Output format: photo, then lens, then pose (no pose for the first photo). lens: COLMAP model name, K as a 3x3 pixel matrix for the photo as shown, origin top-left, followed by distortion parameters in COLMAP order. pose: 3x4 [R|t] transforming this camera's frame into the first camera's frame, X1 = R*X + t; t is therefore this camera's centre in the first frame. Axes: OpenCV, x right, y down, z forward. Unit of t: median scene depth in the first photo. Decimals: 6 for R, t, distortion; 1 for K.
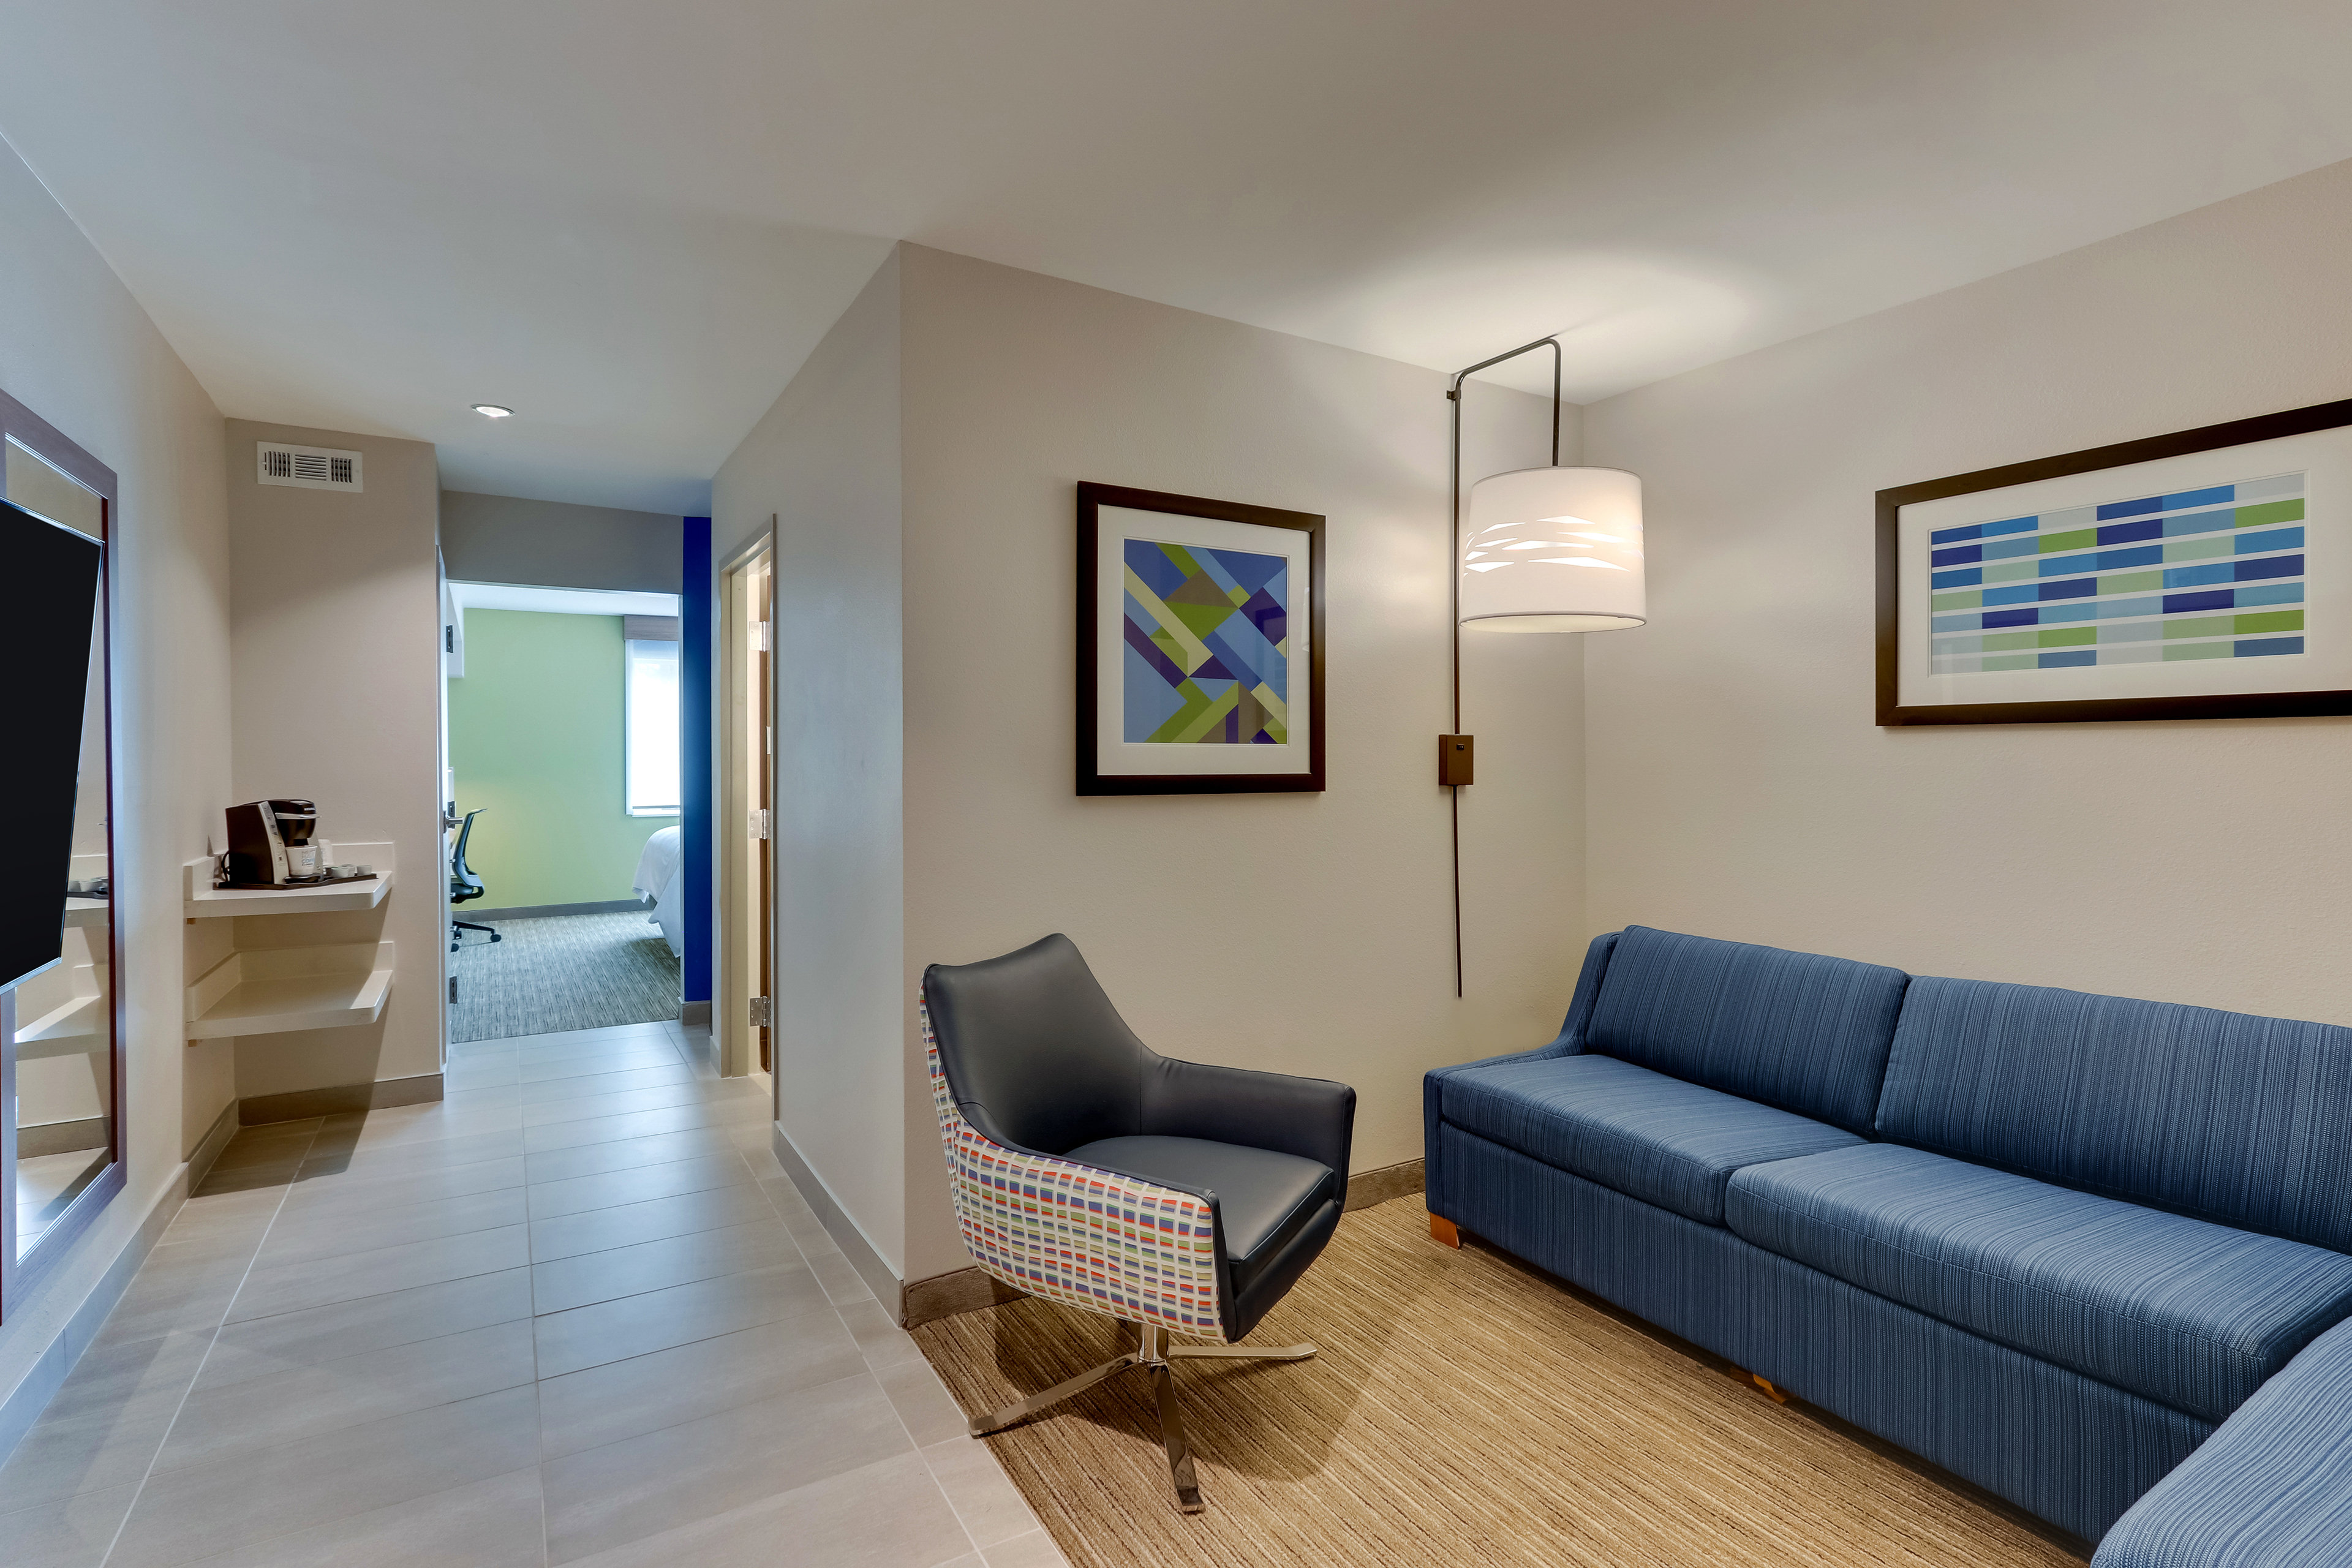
lens RADIAL K [[1106.0, 0, 1162.5], [0, 1106.0, 767.8], [0, 0, 1]] dist [-0.009802, -0.000387]
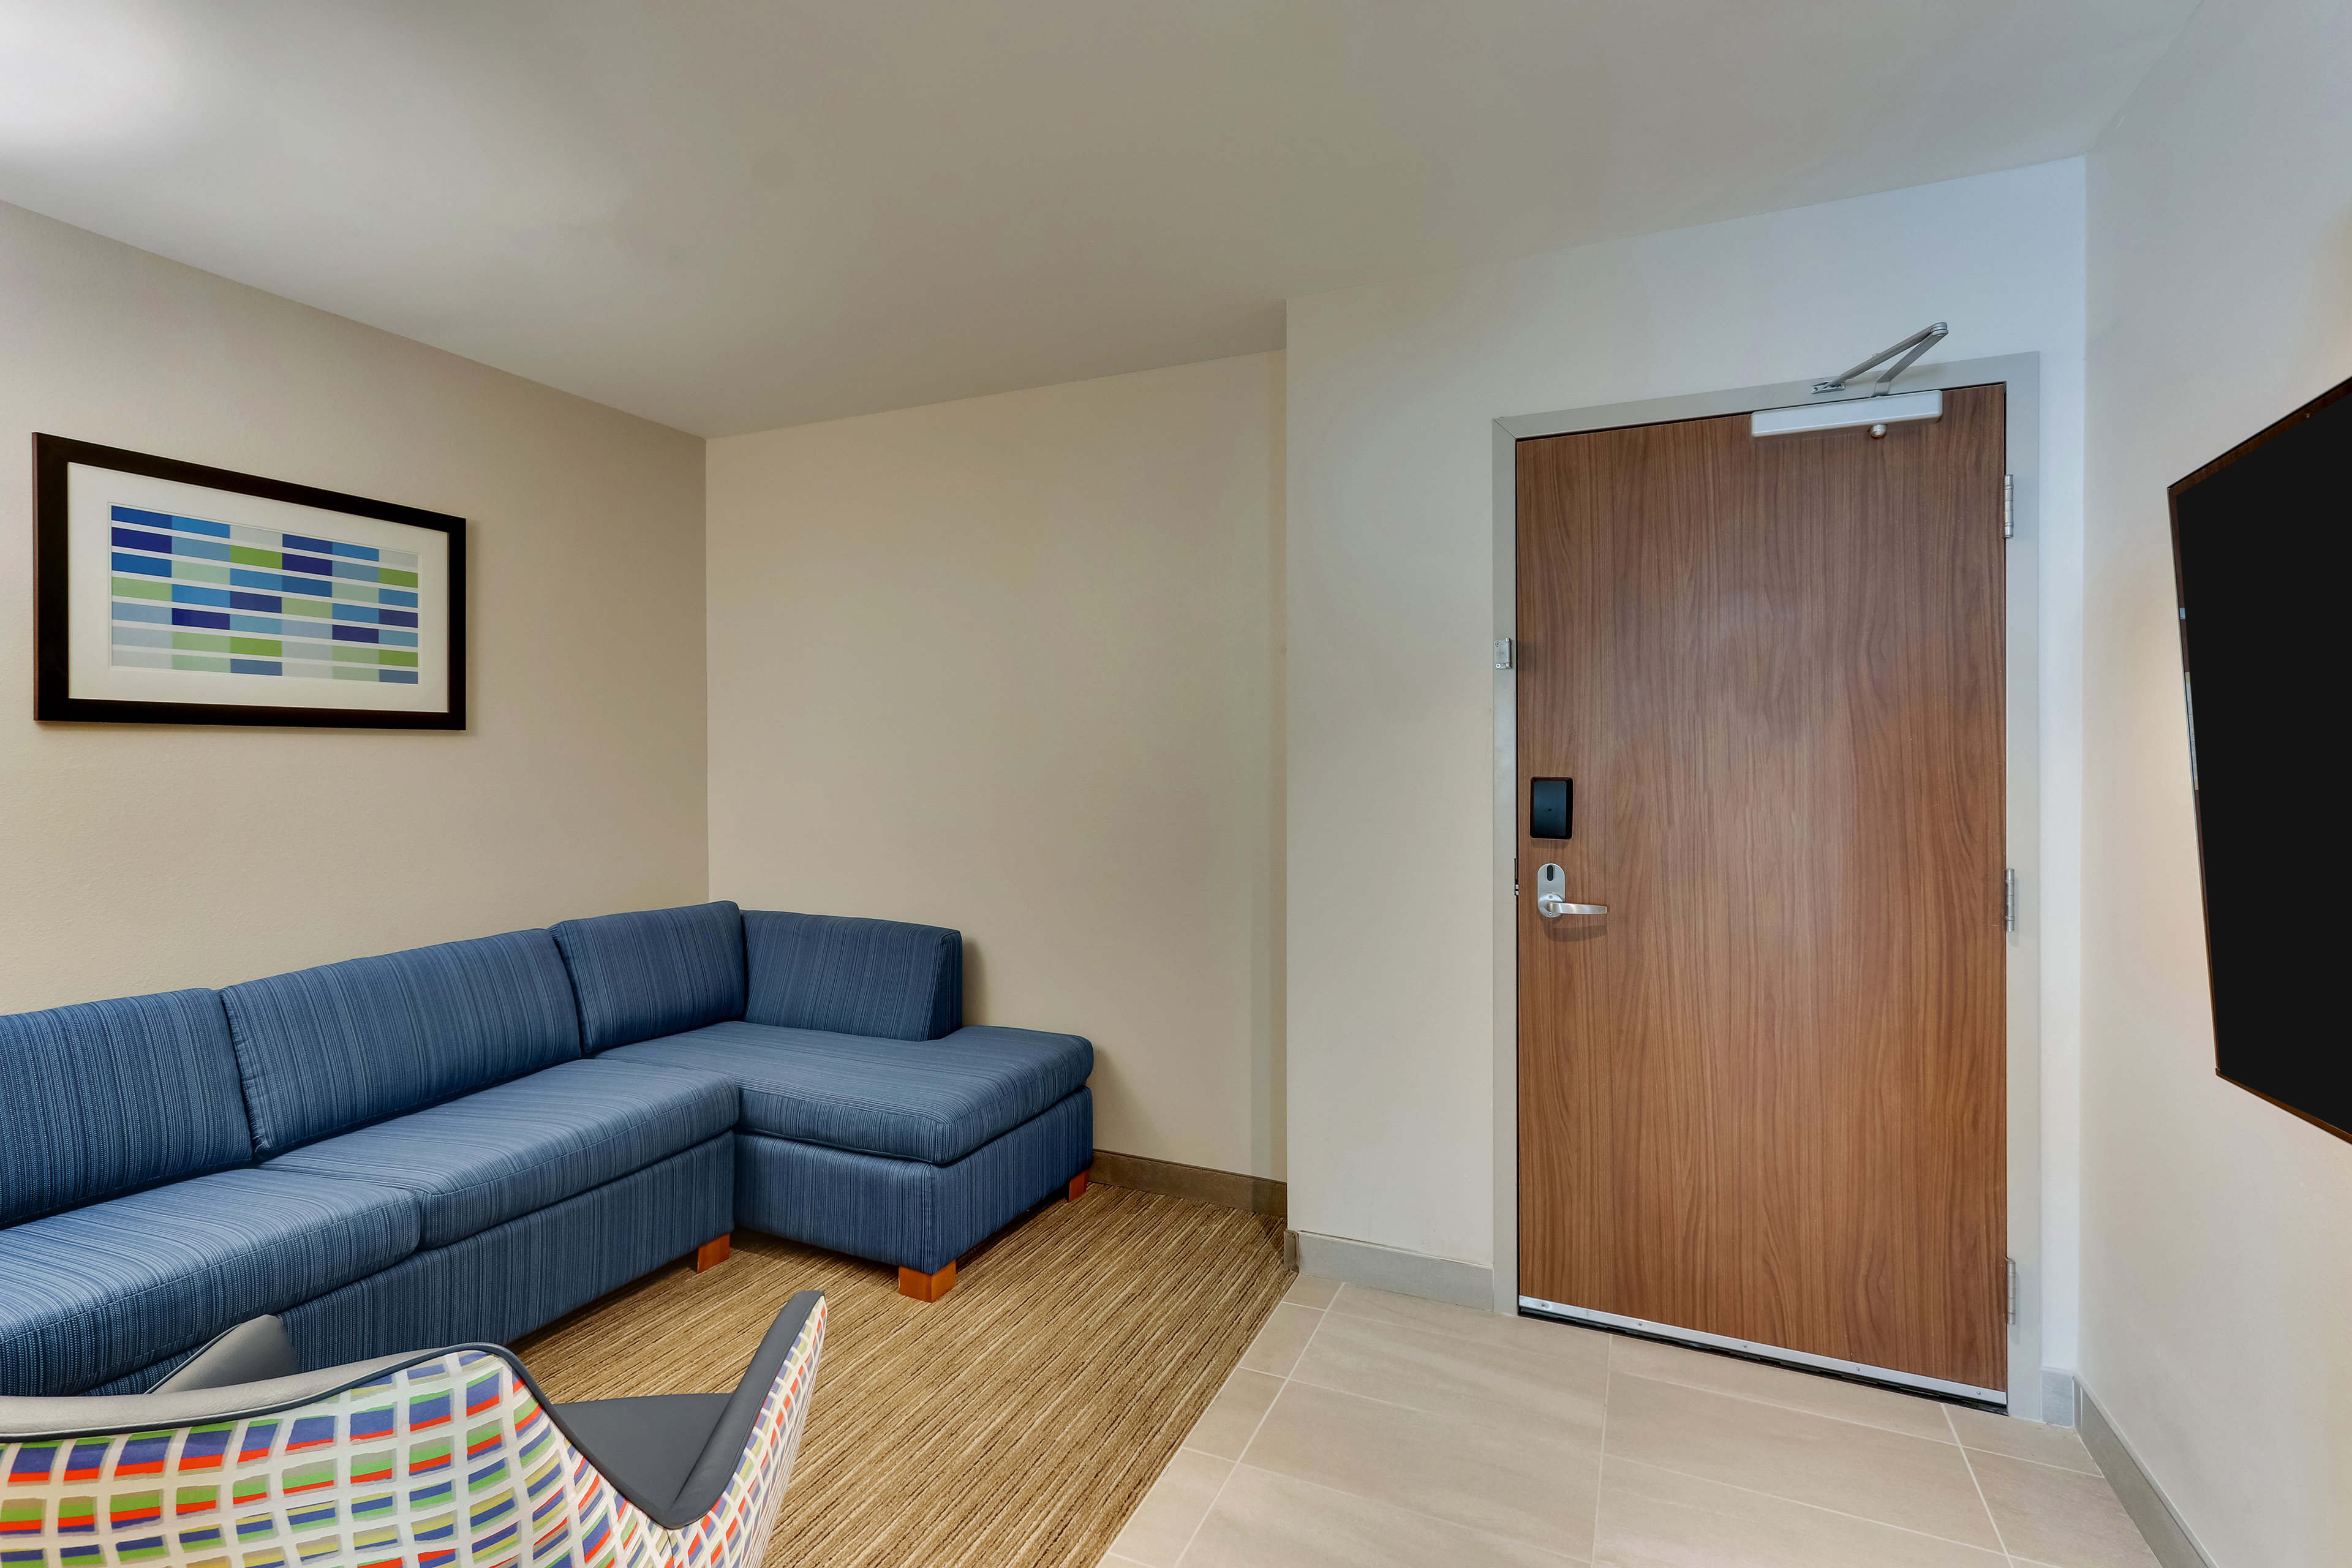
lens RADIAL K [[1106.0, 0, 1152.7], [0, 1106.0, 763.4], [0, 0, 1]] dist [-0.009802, -0.000387]
pose [[-0.582404, -0.004578, 0.812887, -0.570336], [0.008193, 0.999900, 0.011501, -0.010288], [-0.812858, 0.013358, -0.582308, 0.930506]]
